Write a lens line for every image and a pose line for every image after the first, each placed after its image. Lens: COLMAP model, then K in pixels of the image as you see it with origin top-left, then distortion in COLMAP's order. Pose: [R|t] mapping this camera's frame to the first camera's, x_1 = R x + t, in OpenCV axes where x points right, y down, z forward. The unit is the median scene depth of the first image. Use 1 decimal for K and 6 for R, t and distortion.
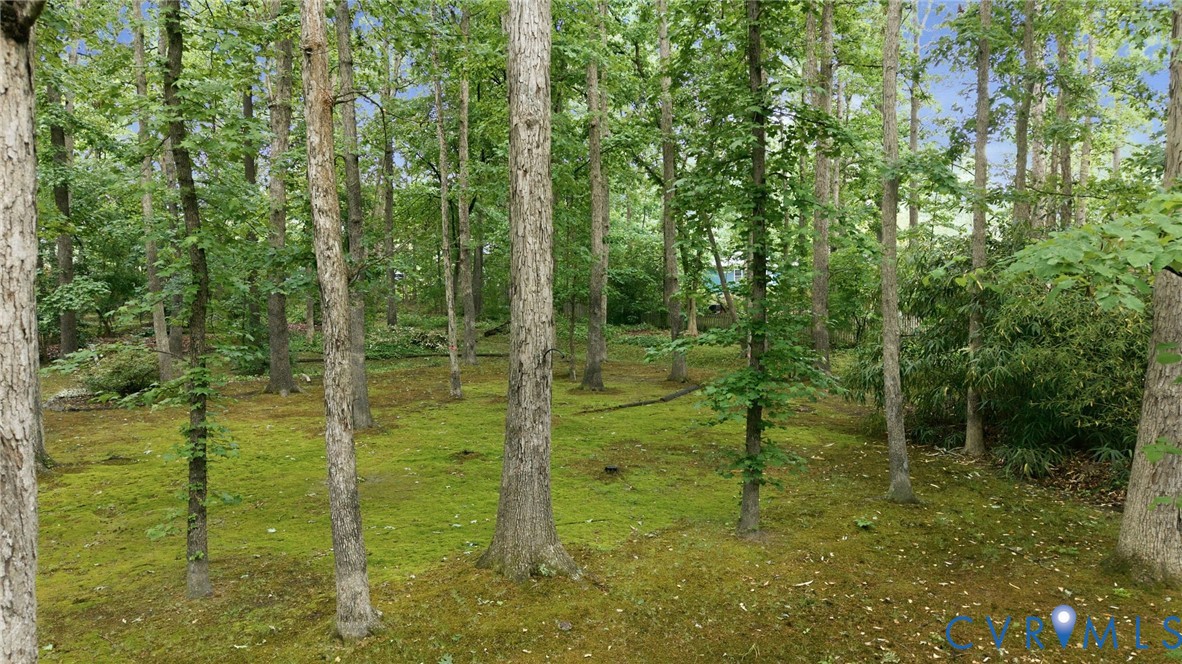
lens RADIAL K [[767.0, 0, 591.0], [0, 767.0, 332.0], [0, 0, 1]] dist [-0.000529, -0.000703]
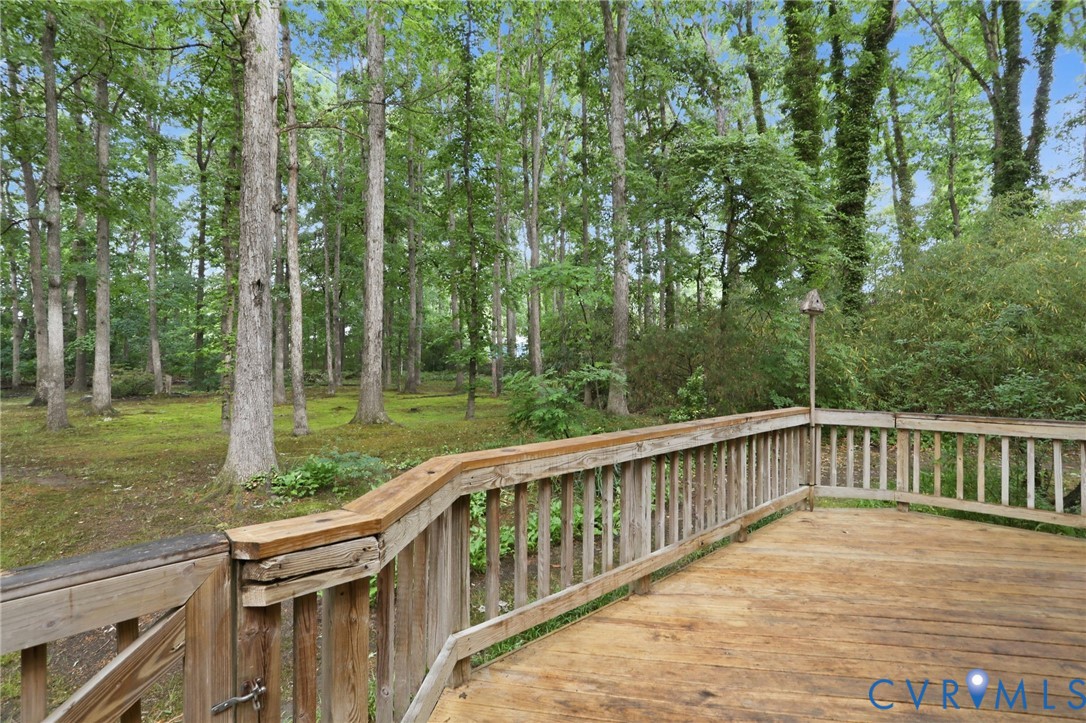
lens RADIAL K [[539.7, 0, 537.9], [0, 539.7, 367.1], [0, 0, 1]] dist [-0.086100, 0.041091]
pose [[0.977100, 0.004770, 0.212727, 0.072365], [0.009716, 0.997706, -0.066995, 0.257821], [-0.212559, 0.067528, 0.974812, -0.773621]]
